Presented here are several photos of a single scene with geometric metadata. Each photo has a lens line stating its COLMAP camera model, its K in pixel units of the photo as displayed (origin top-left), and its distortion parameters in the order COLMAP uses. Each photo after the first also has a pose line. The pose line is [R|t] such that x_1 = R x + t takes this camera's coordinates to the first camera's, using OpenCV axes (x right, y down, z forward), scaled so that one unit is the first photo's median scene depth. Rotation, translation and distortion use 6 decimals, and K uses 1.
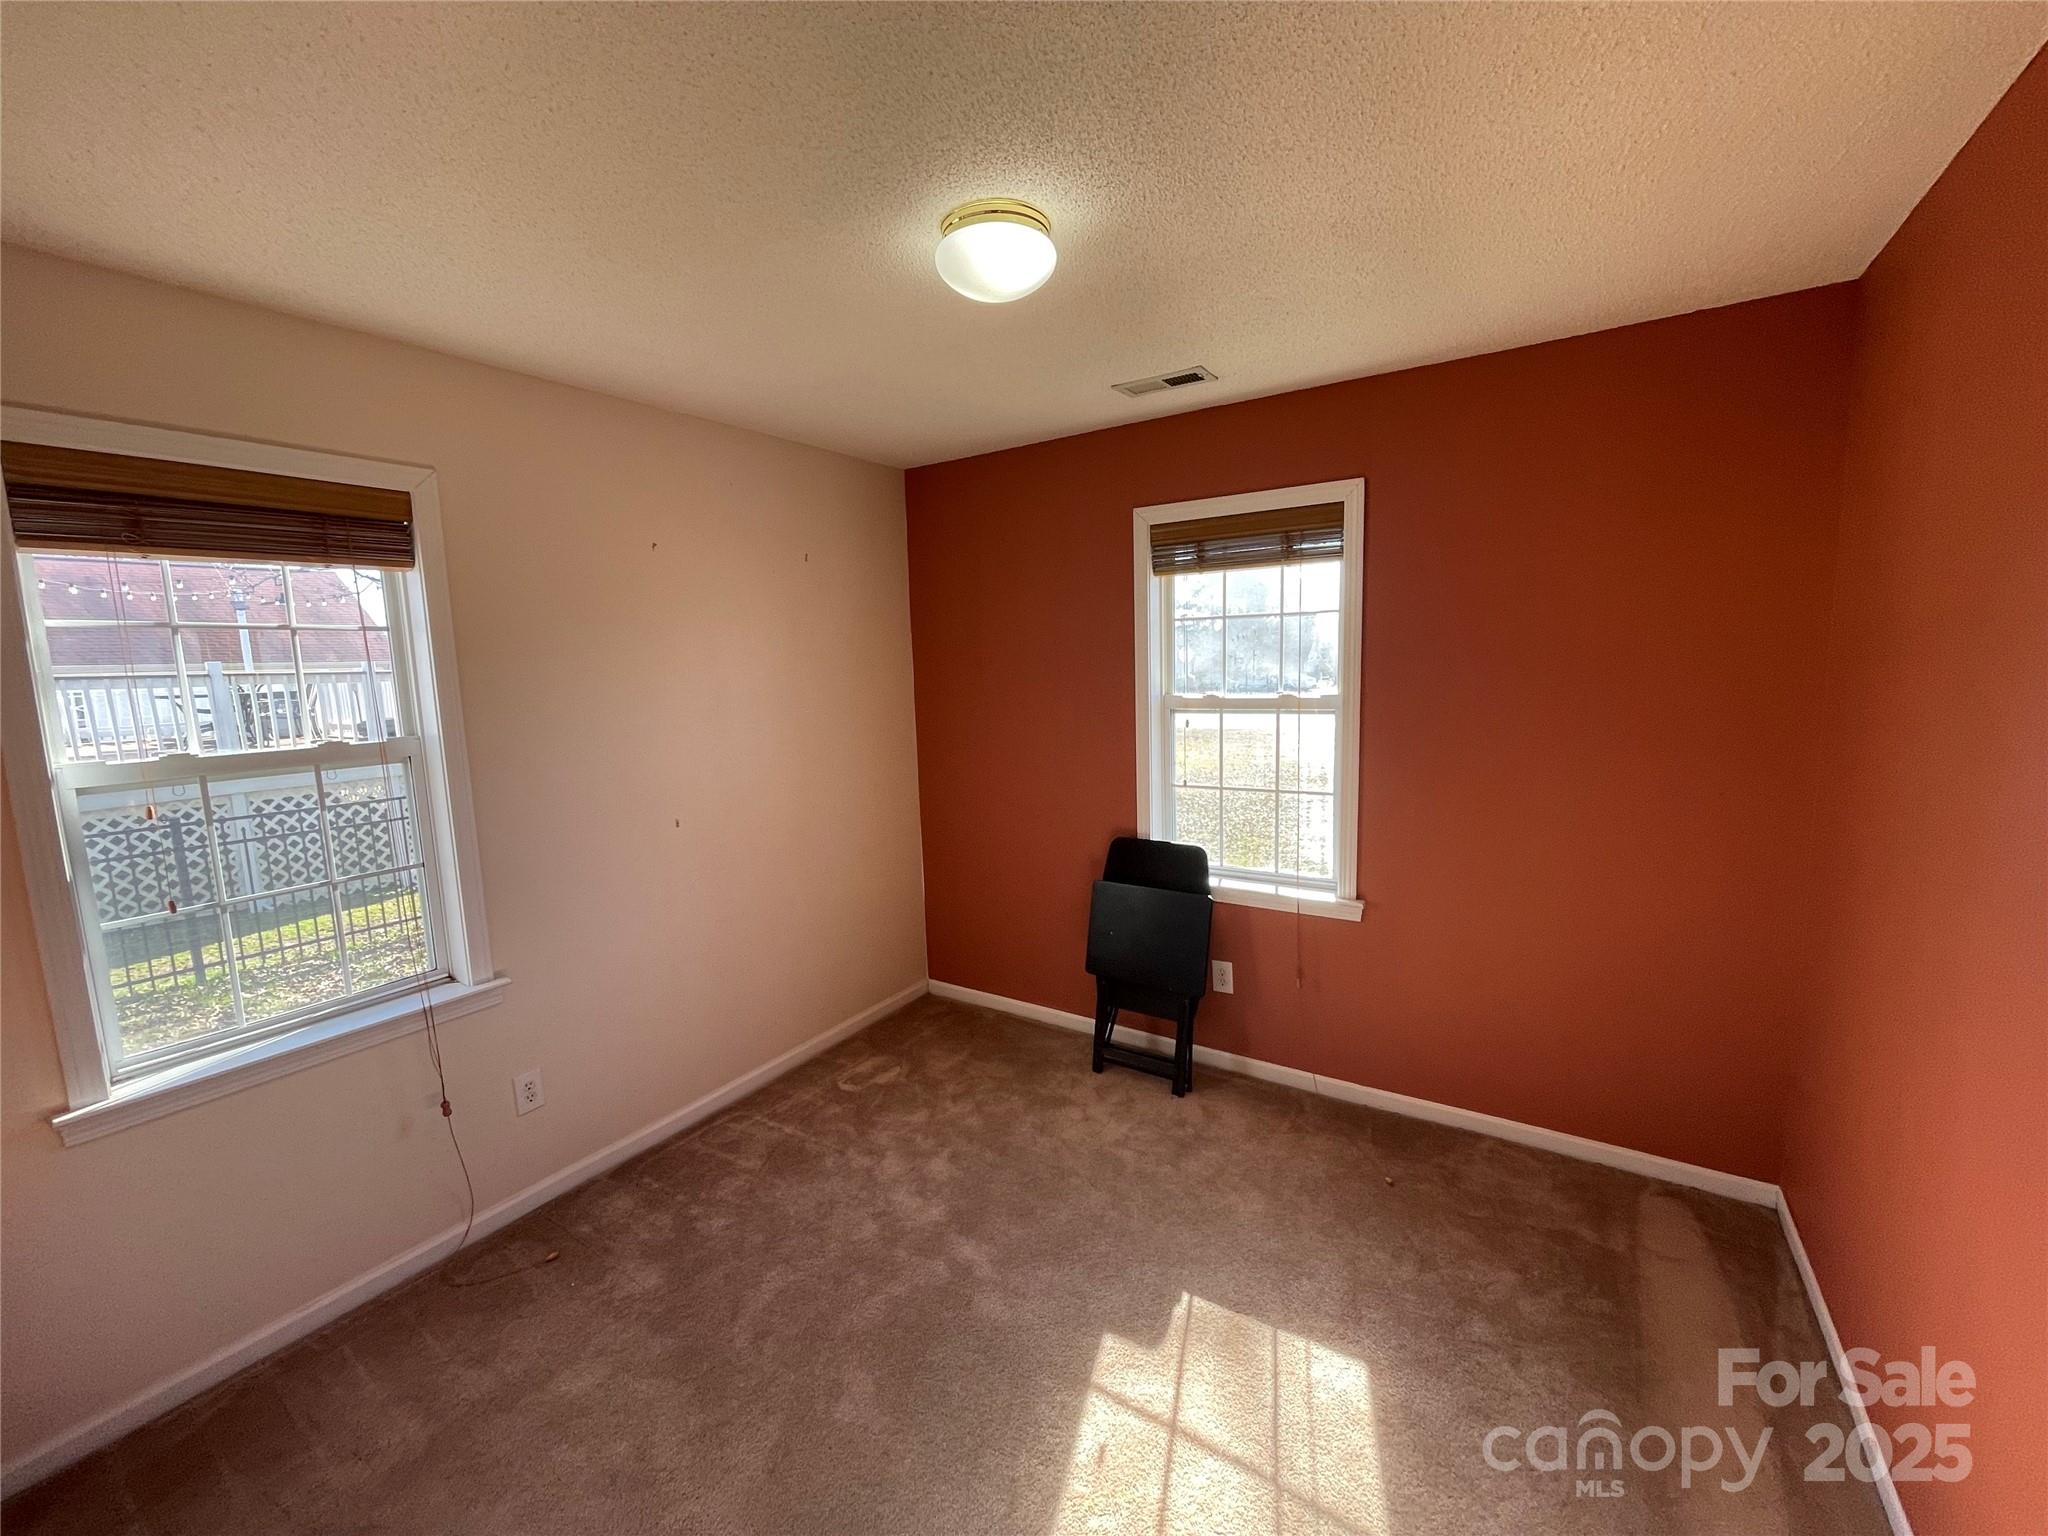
lens RADIAL K [[827.0, 0, 1016.8], [0, 827.0, 763.1], [0, 0, 1]] dist [-0.007300, 0.000712]
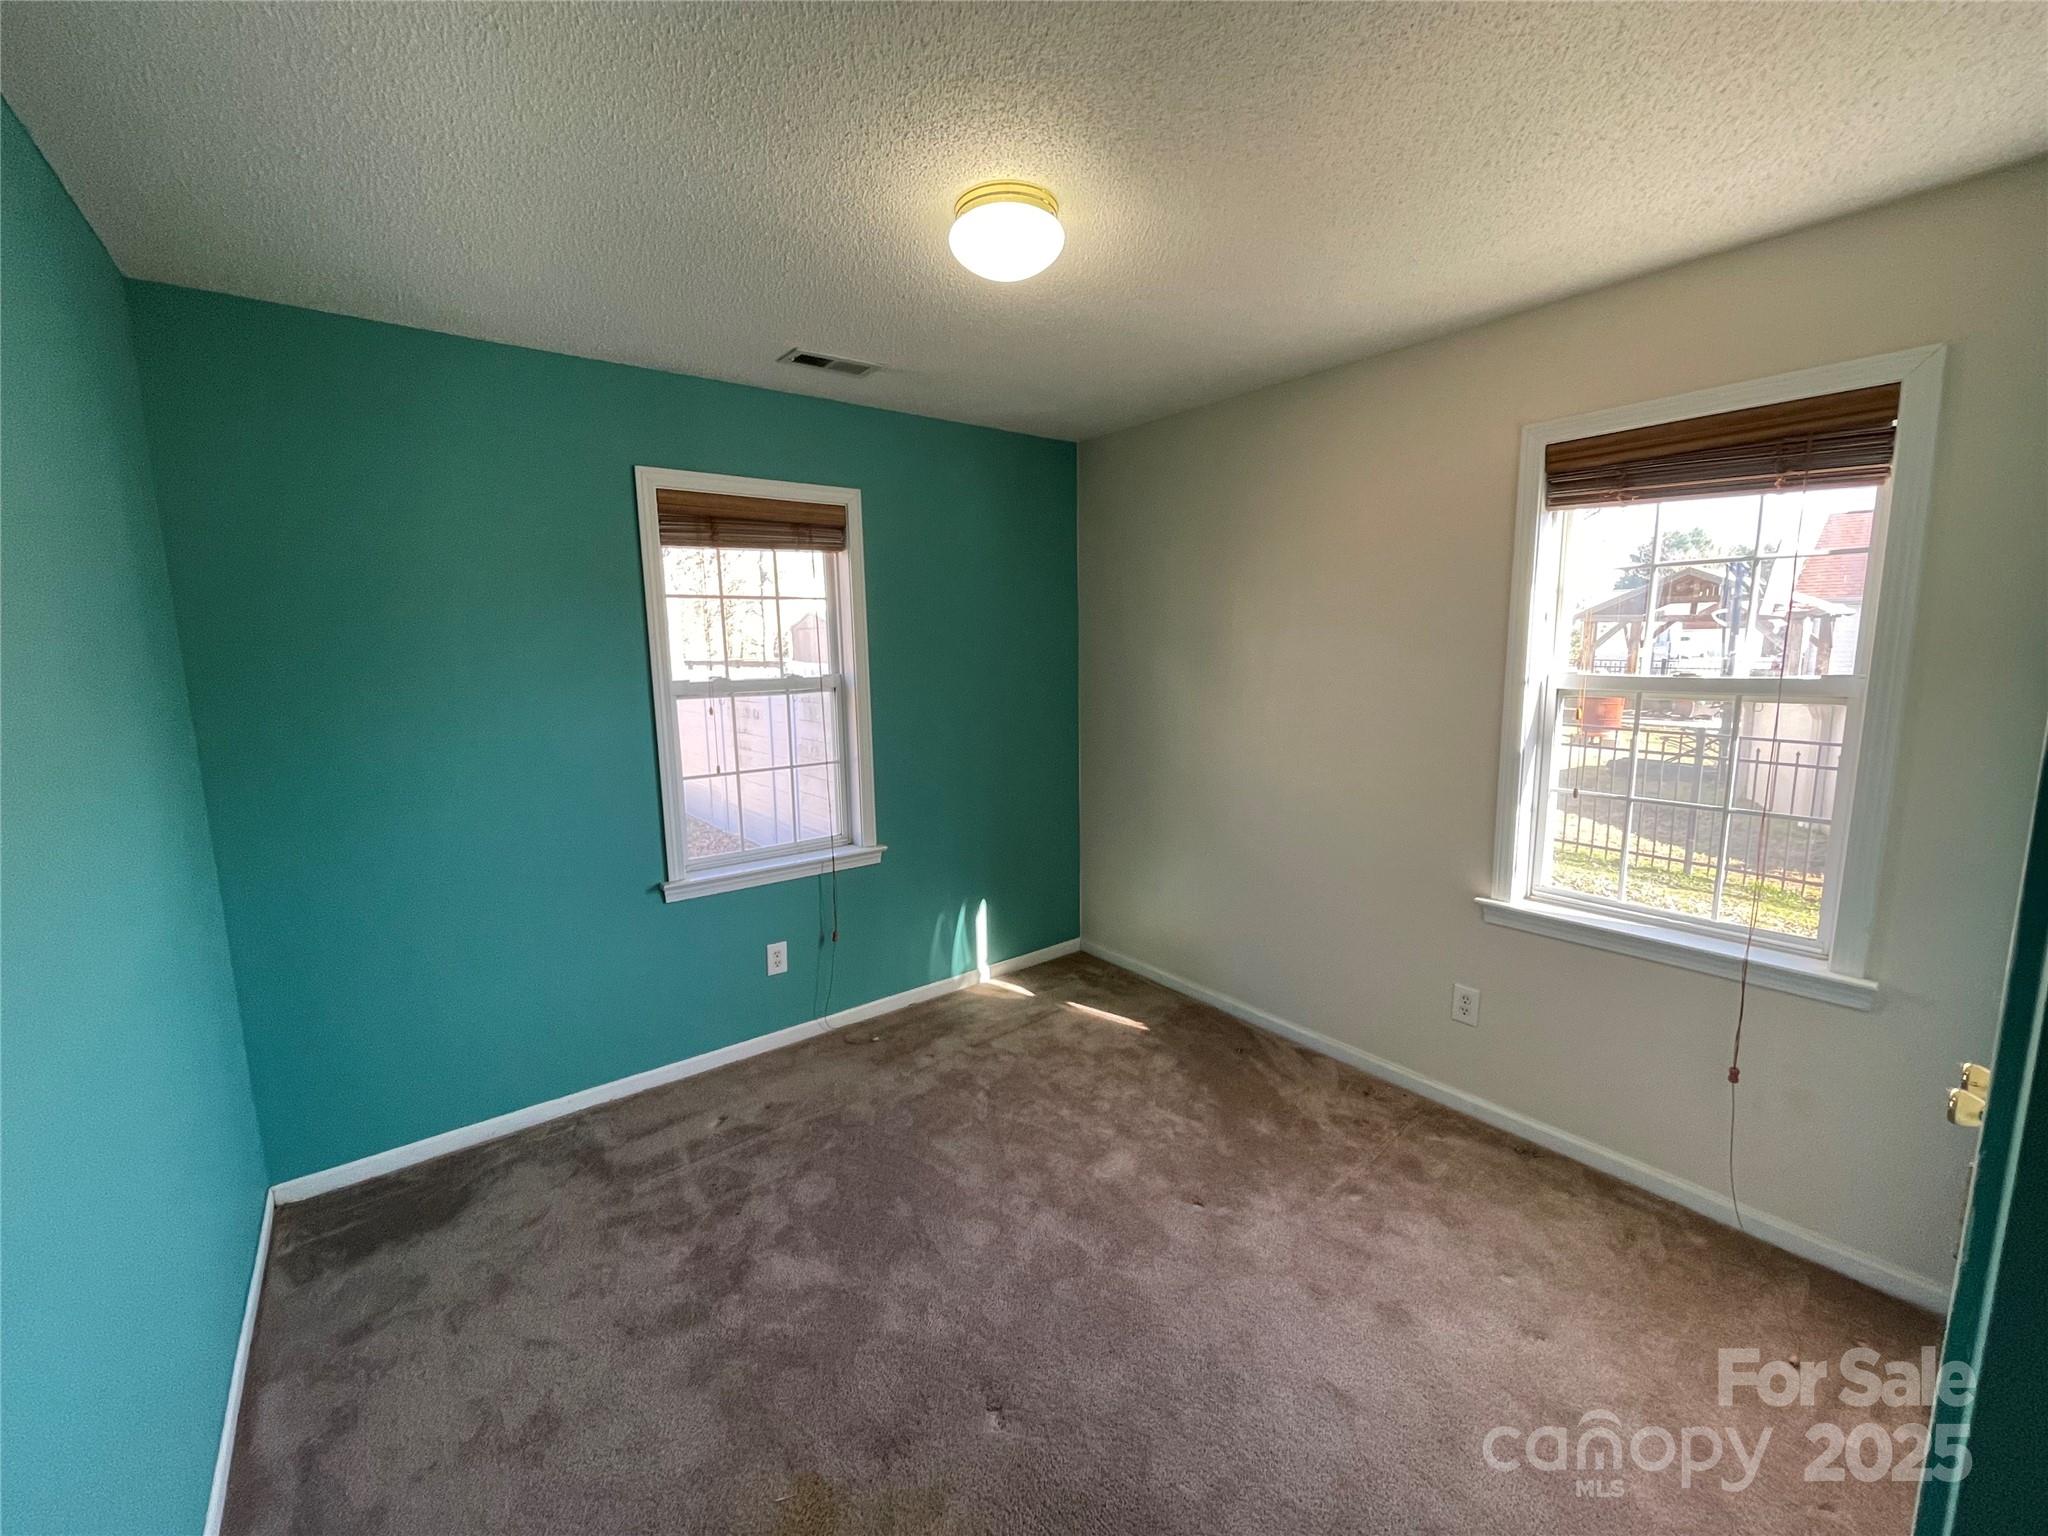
lens RADIAL K [[828.1, 0, 989.2], [0, 828.1, 764.7], [0, 0, 1]] dist [-0.018523, 0.026261]
pose [[0.339464, -0.122548, 0.932602, -0.597051], [0.120177, 0.989002, 0.086215, -0.031203], [-0.932911, 0.082810, 0.350457, 0.399405]]
